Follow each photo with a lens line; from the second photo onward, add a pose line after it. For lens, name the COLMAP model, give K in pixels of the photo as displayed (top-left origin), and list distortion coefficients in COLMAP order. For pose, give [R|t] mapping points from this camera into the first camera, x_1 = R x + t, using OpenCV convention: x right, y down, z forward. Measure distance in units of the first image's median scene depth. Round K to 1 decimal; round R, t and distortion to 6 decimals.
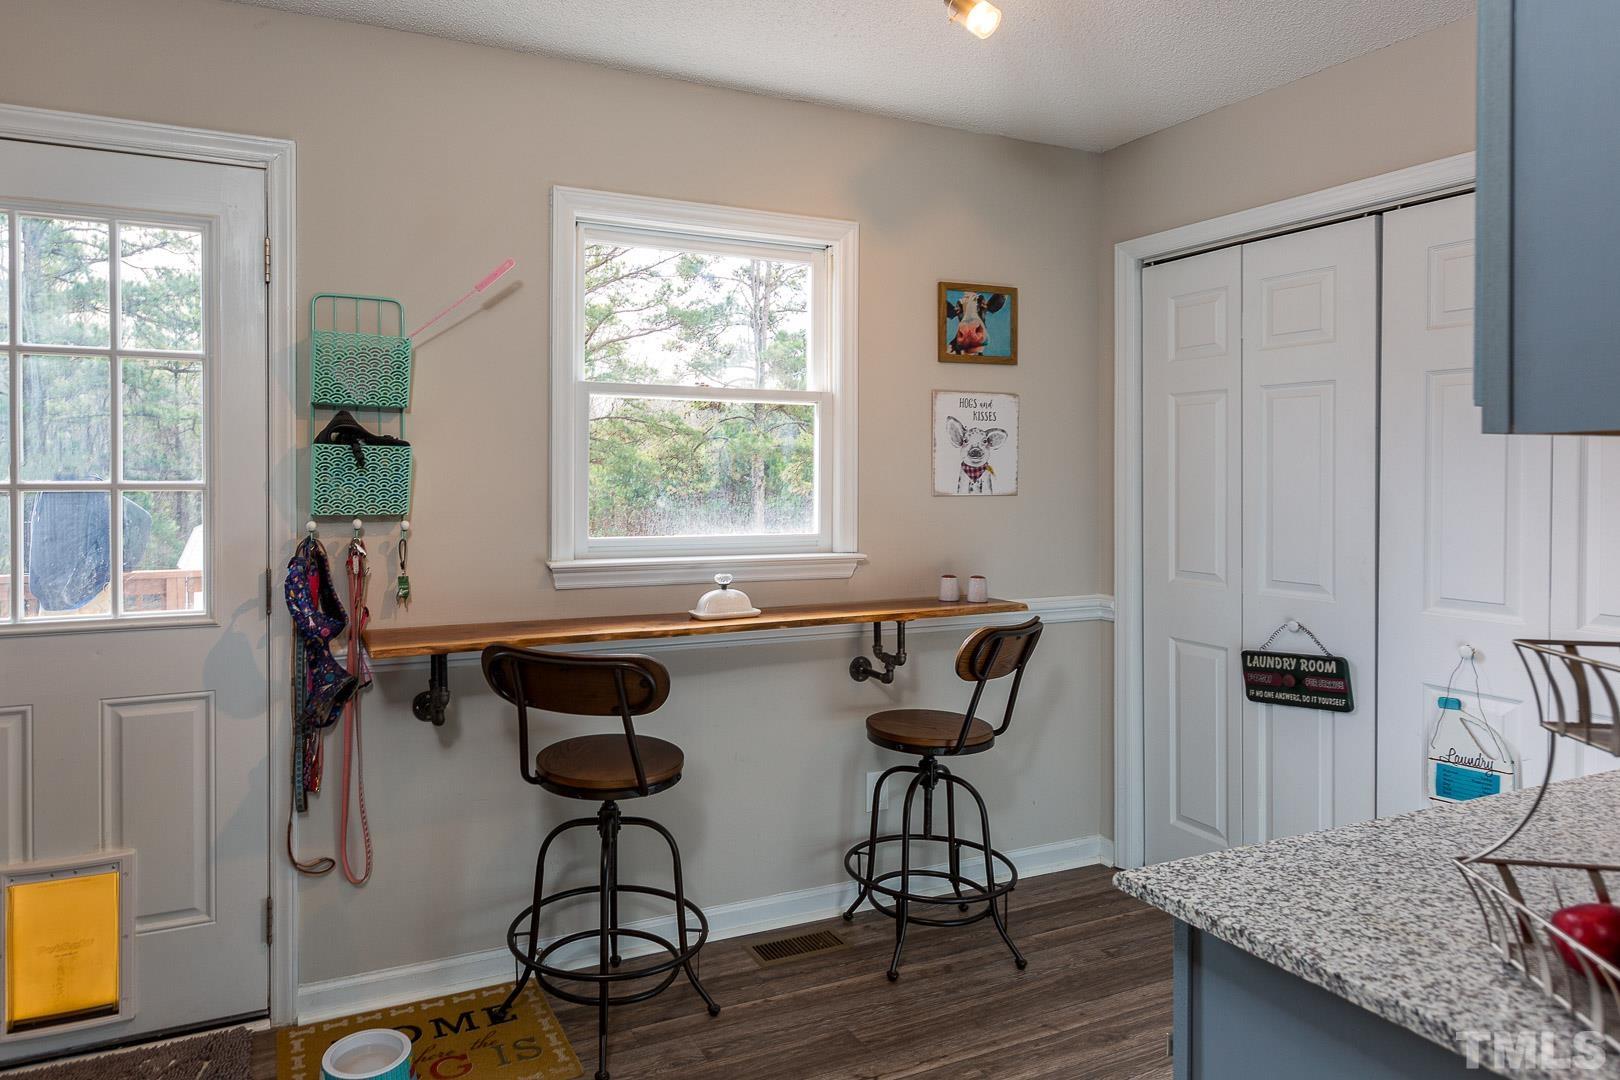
lens RADIAL K [[1003.5, 0, 817.0], [0, 1003.5, 491.7], [0, 0, 1]] dist [0.000896, -0.000517]
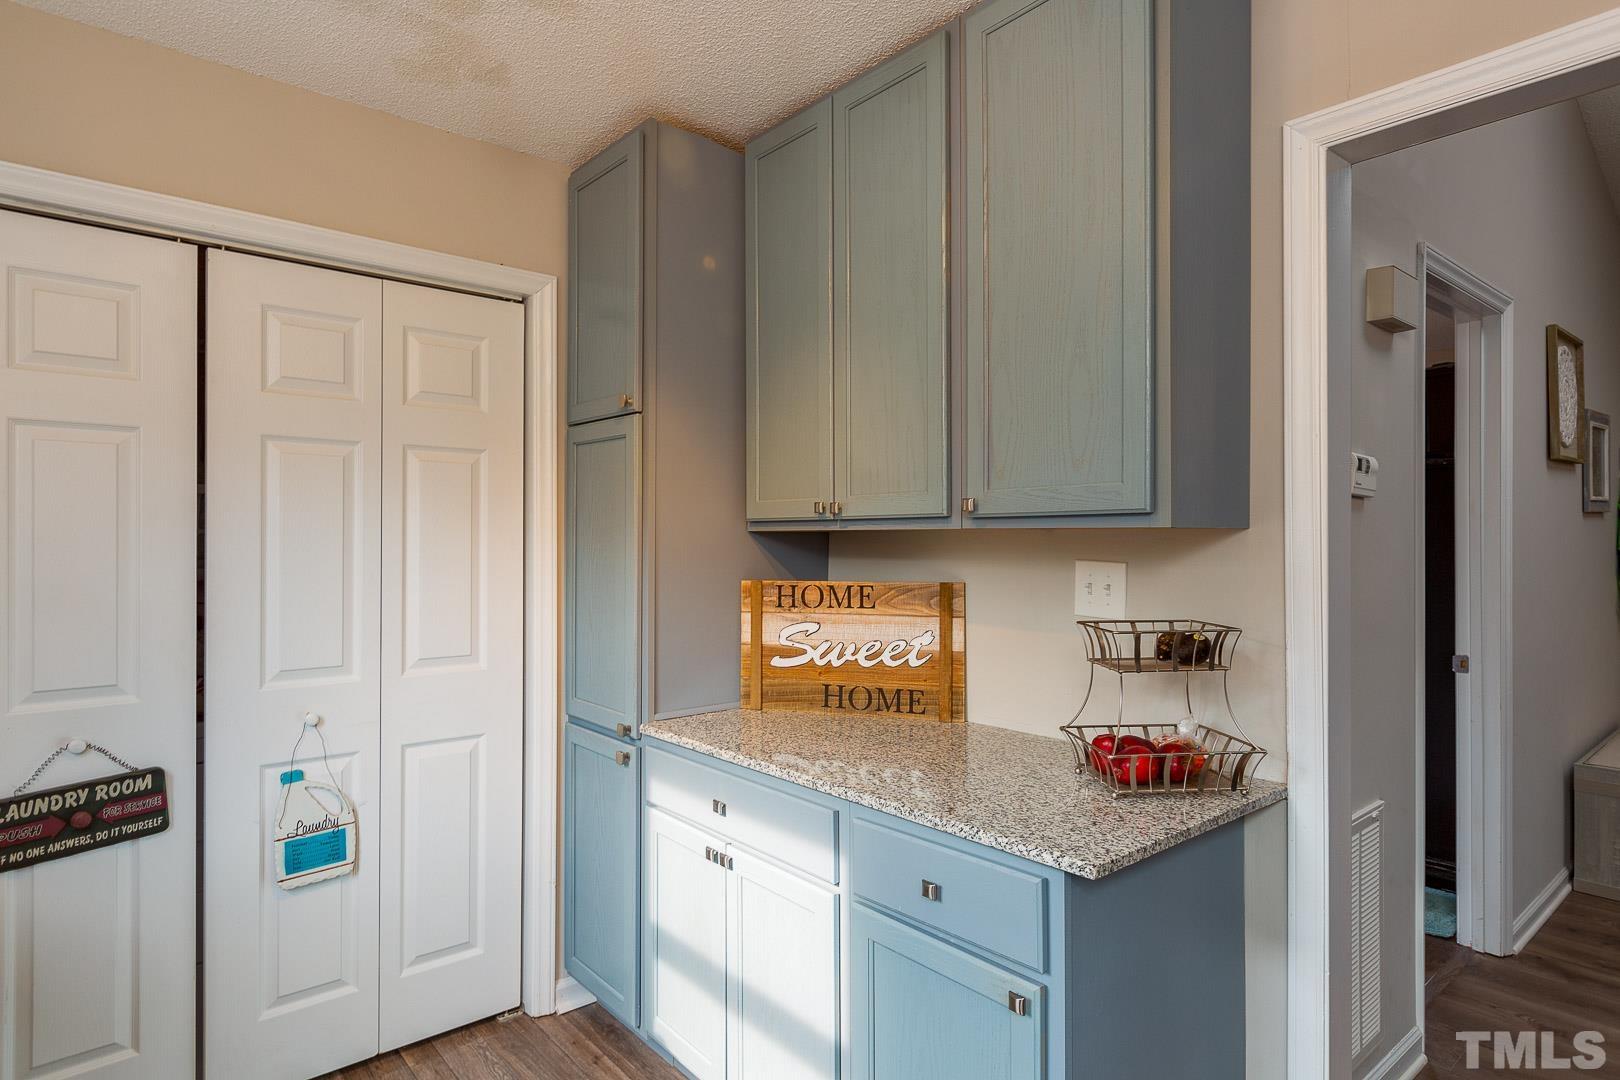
lens RADIAL K [[926.8, 0, 849.3], [0, 926.8, 541.9], [0, 0, 1]] dist [0.000934, -0.002770]
pose [[-0.239512, -0.002762, 0.970889, -0.334202], [0.015835, 0.999852, 0.006751, -0.014561], [-0.970764, 0.016991, -0.239433, 0.601498]]
